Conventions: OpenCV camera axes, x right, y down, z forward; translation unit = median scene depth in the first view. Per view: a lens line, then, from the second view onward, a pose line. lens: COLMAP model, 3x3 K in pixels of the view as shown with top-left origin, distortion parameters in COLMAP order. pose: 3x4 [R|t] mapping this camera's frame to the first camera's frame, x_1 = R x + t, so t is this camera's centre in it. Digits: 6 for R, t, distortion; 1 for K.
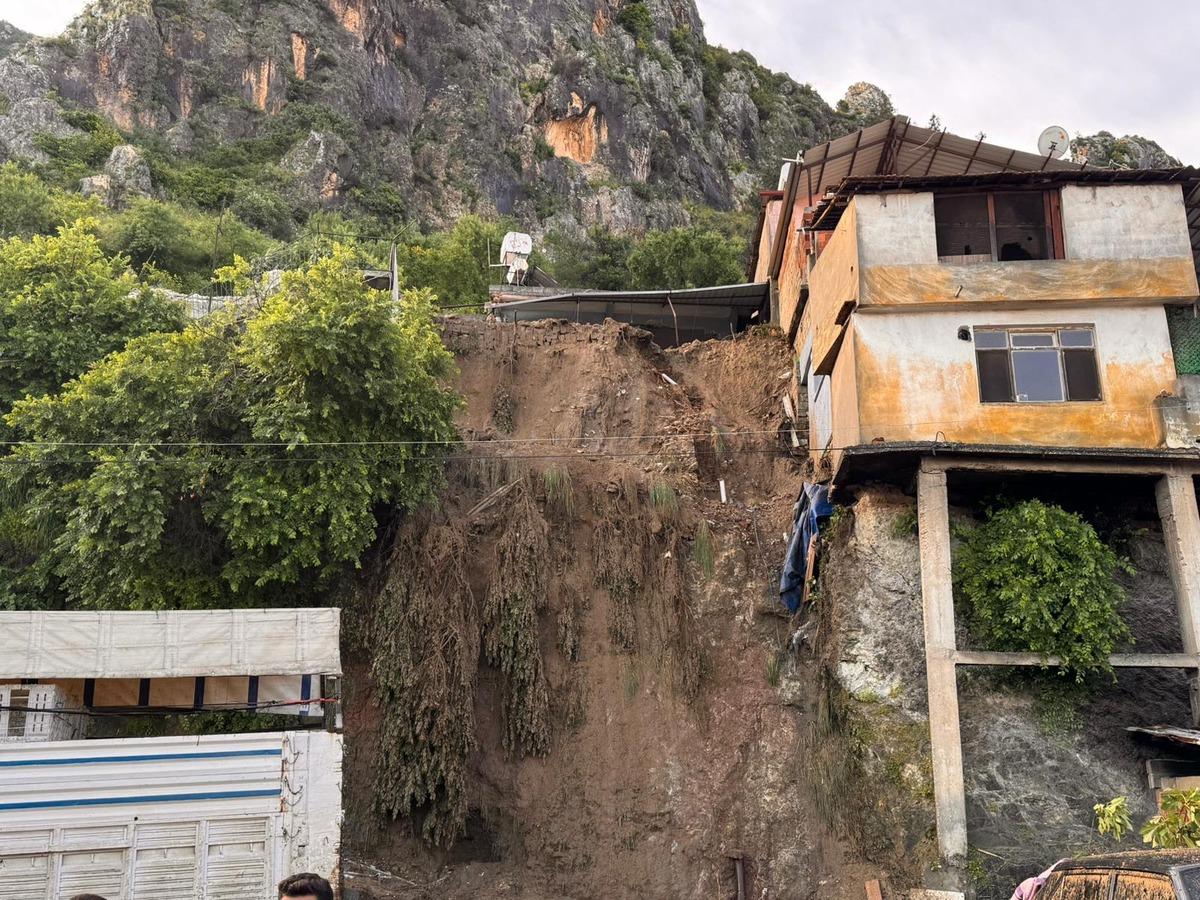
lens RADIAL K [[1124.4, 0, 600.2], [0, 1124.4, 476.4], [0, 0, 1]] dist [0.125299, -0.264362]
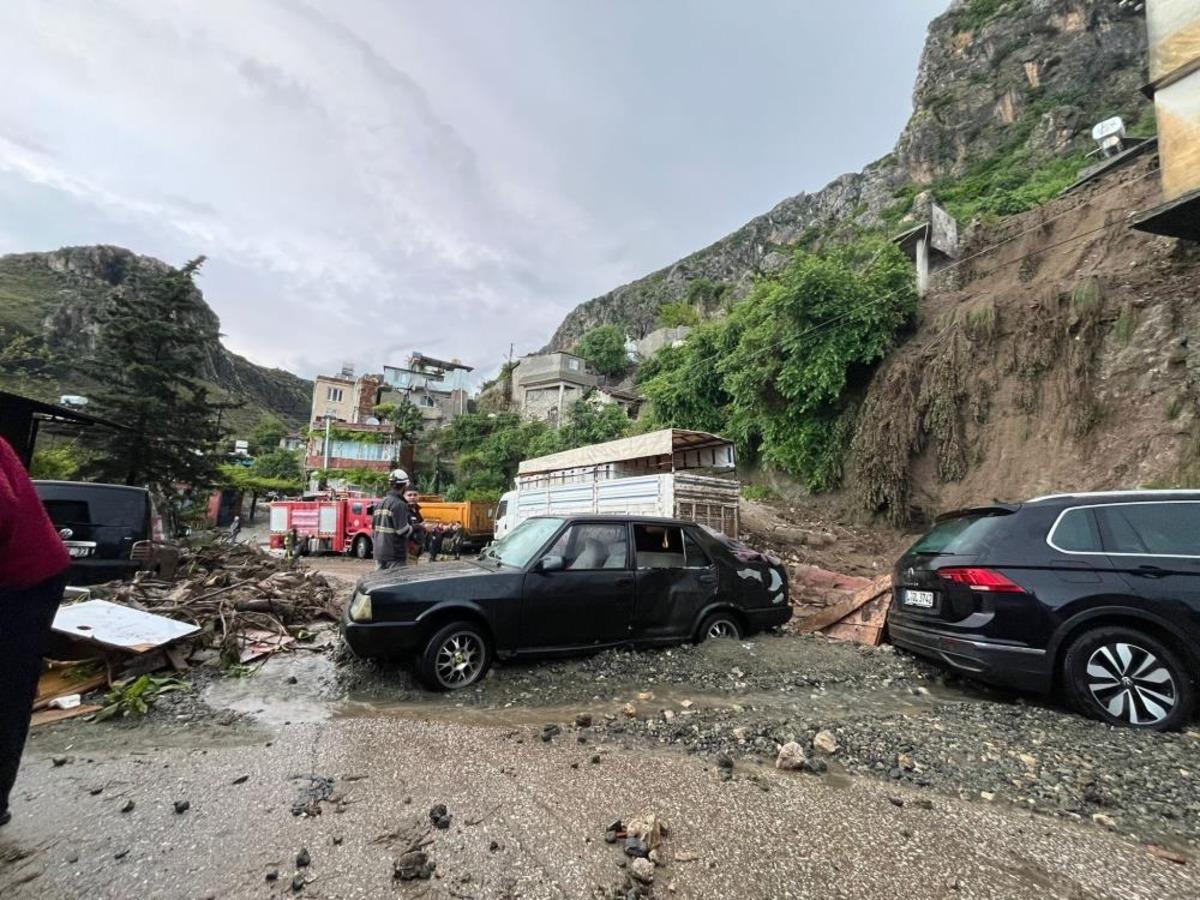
lens RADIAL K [[483.0, 0, 597.3], [0, 483.0, 445.1], [0, 0, 1]] dist [-0.000945, -0.000238]
pose [[0.368848, -0.102475, -0.923824, 0.093630], [0.235306, 0.971823, -0.013850, 0.016336], [0.899212, -0.212273, 0.382568, 0.050957]]
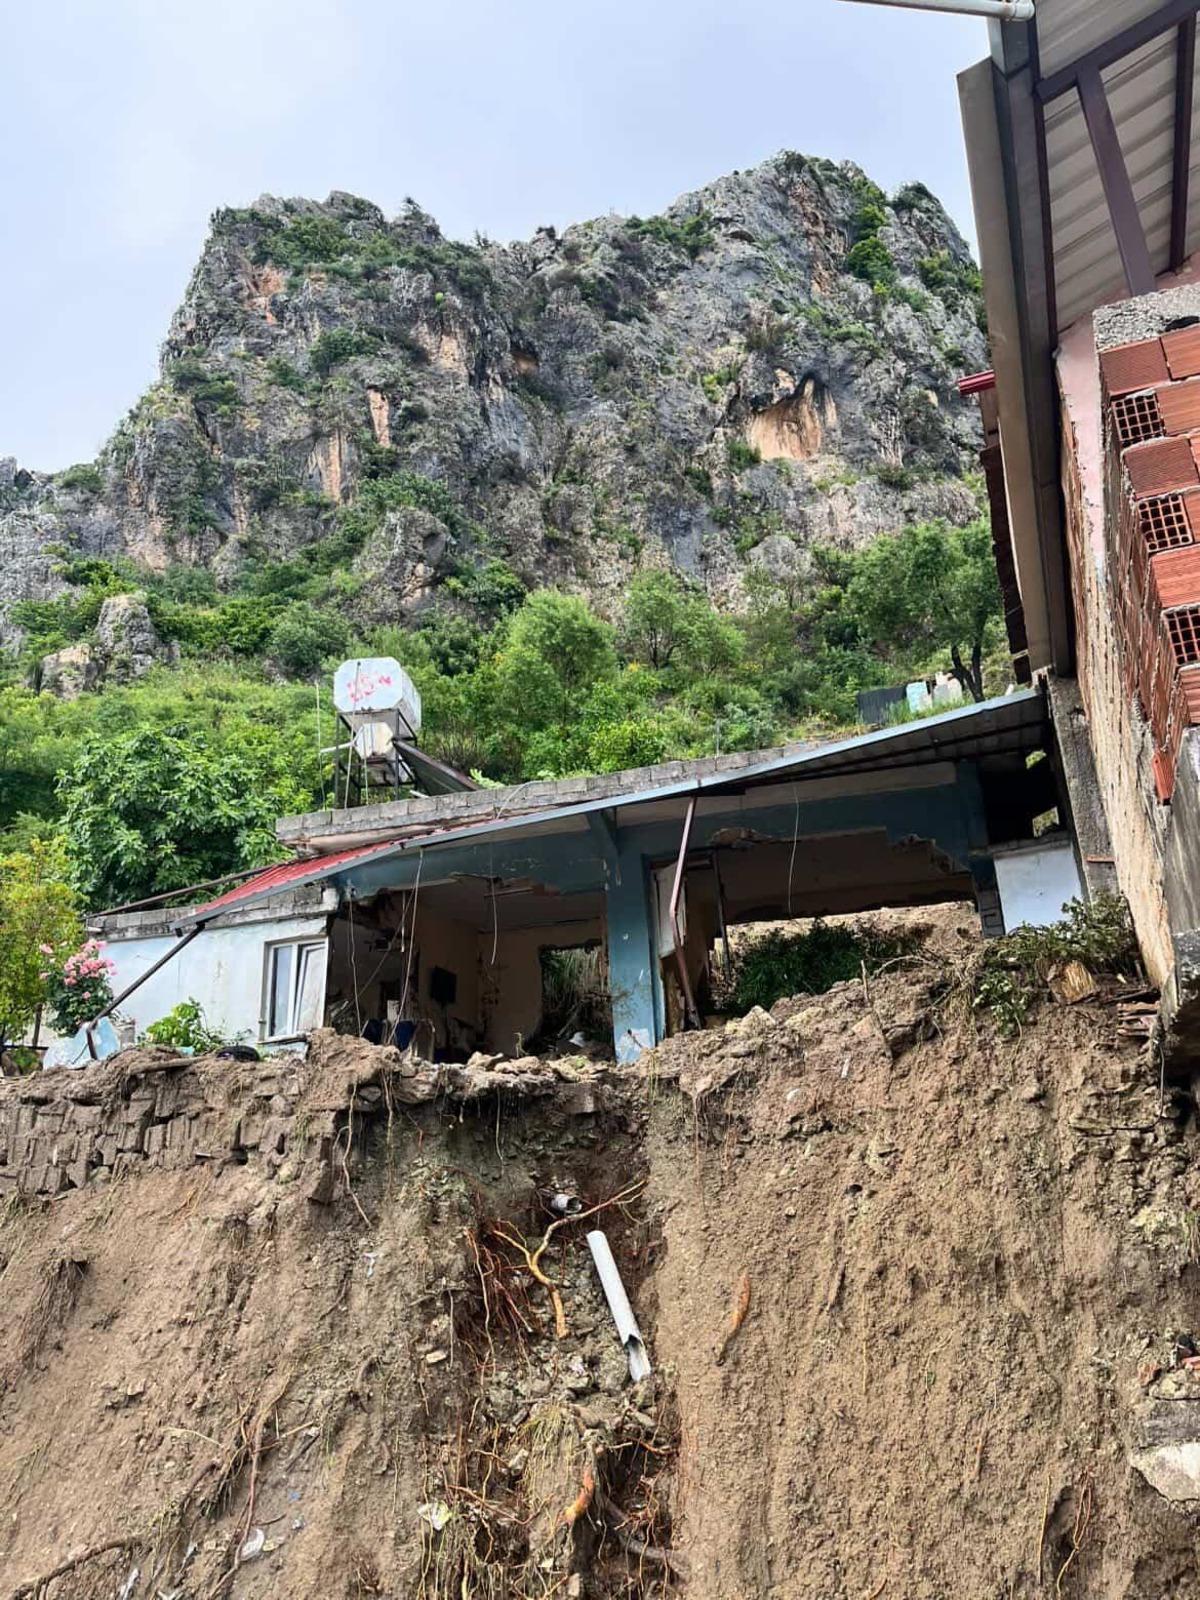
lens RADIAL K [[1222.7, 0, 600.0], [0, 1222.7, 800.0], [0, 0, 1]] dist [0.031382, 0.001055]
pose [[0.943976, -0.172860, -0.281120, 0.051325], [0.165090, 0.984944, -0.051284, -0.059413], [0.285753, 0.002001, 0.958301, 0.277367]]
